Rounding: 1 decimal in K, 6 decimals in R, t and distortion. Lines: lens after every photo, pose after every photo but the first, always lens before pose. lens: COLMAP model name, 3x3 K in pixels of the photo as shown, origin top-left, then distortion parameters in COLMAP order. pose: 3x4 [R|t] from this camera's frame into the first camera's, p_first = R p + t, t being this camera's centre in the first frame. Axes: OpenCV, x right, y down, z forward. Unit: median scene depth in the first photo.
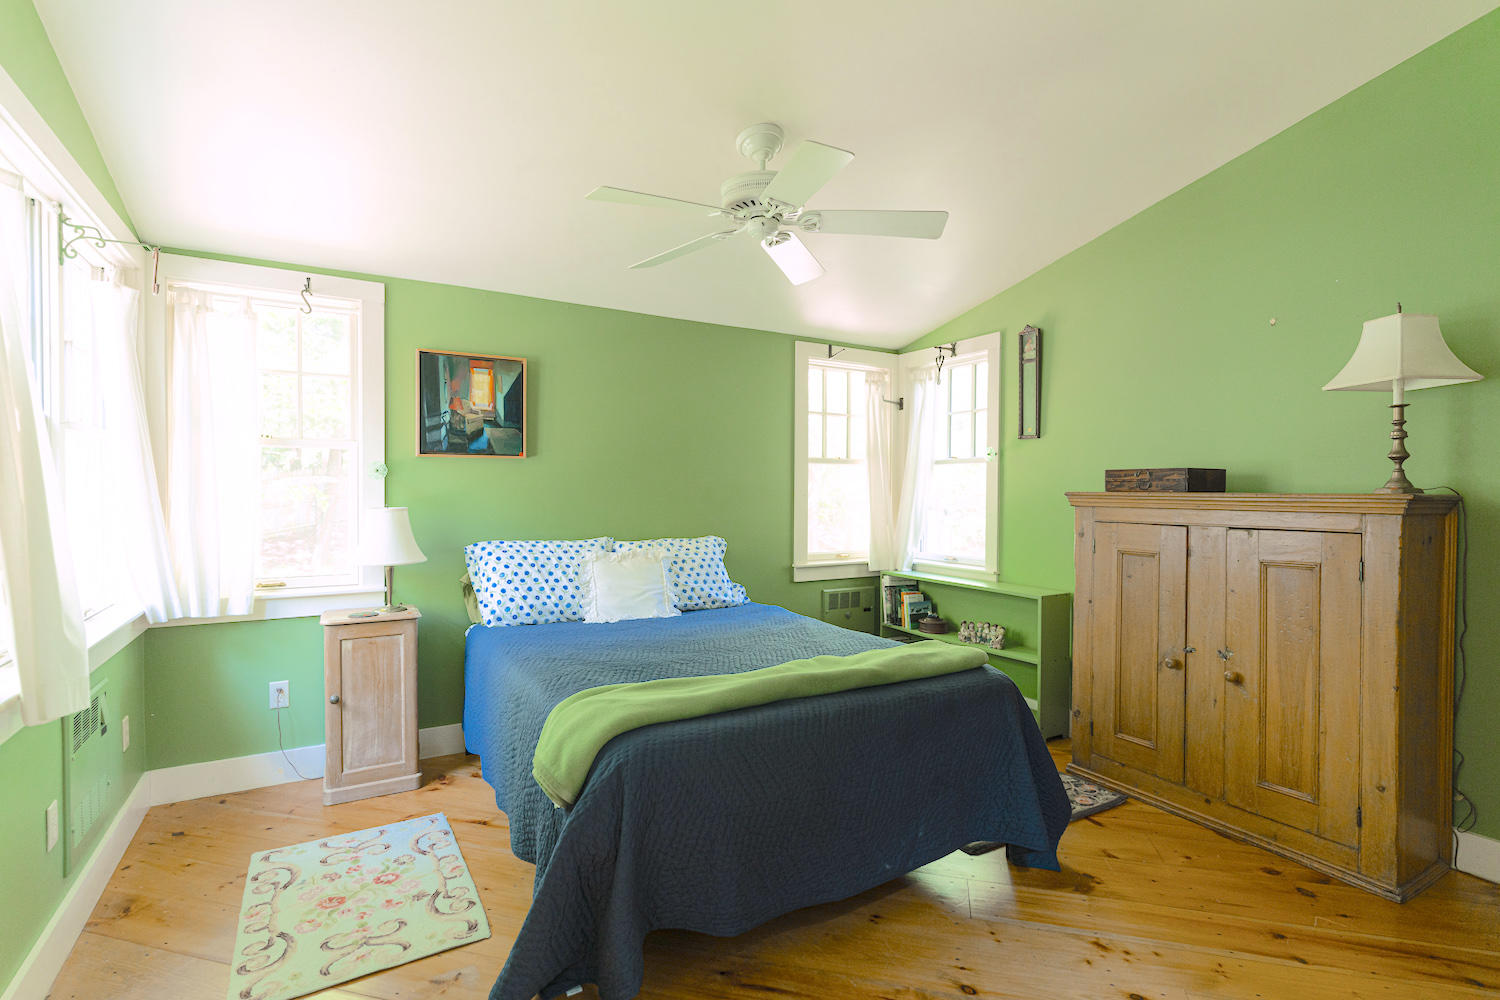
lens RADIAL K [[704.9, 0, 742.4], [0, 704.9, 500.6], [0, 0, 1]] dist [-0.000916, 0.001474]
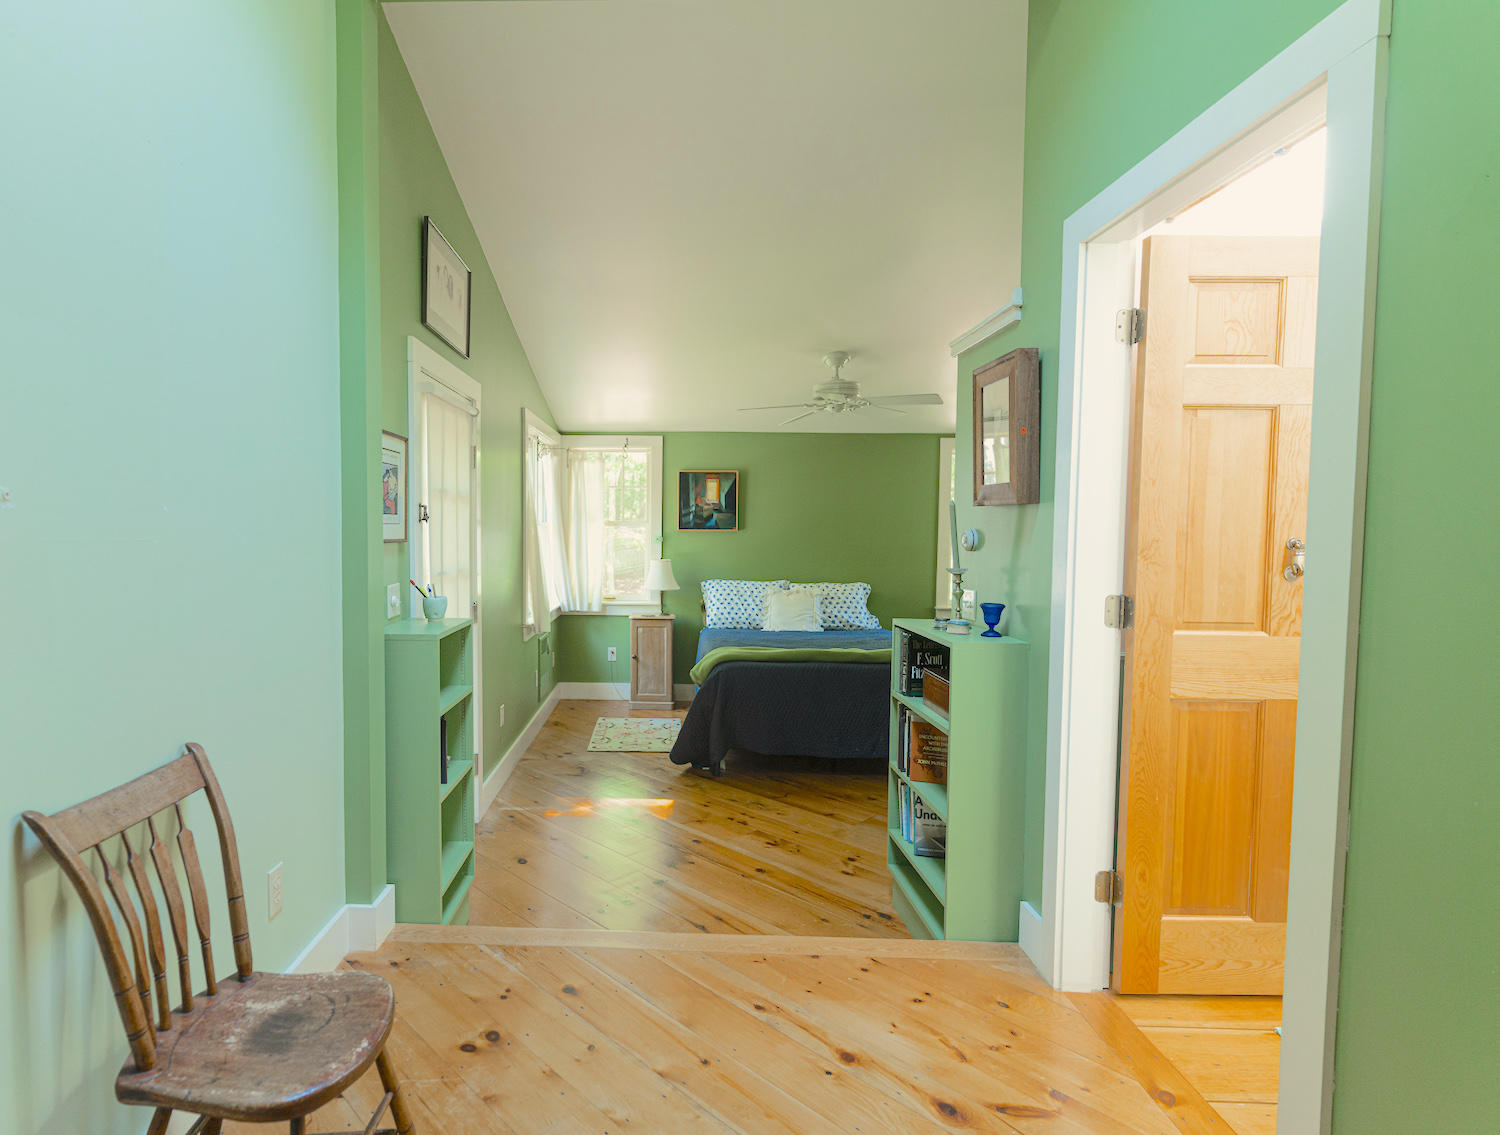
lens RADIAL K [[804.1, 0, 639.7], [0, 804.1, 566.6], [0, 0, 1]] dist [0.001036, 0.000279]
pose [[0.838568, 0.027769, -0.544089, 0.580221], [-0.010797, 0.999351, 0.034363, -0.042242], [0.544690, -0.022941, 0.838324, -0.777369]]
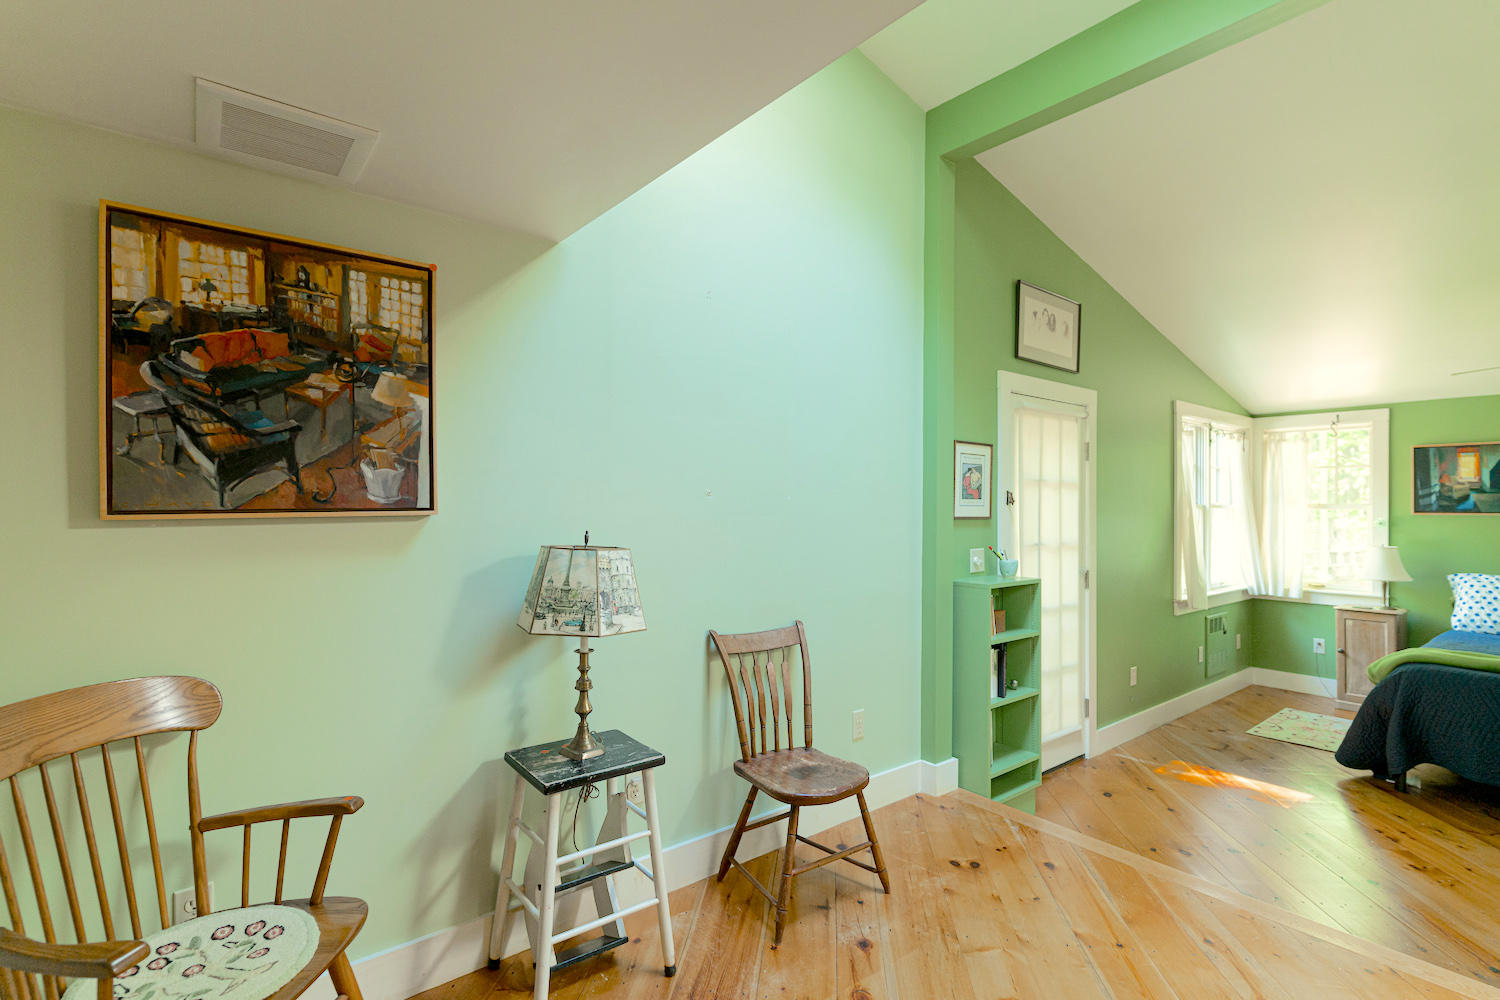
lens RADIAL K [[704.9, 0, 743.9], [0, 704.9, 500.8], [0, 0, 1]] dist [-0.000916, 0.001474]
pose [[0.139291, -0.009606, -0.990205, 0.894935], [-0.021513, 0.999688, -0.012724, -0.042150], [0.990018, 0.023075, 0.139041, -0.694750]]
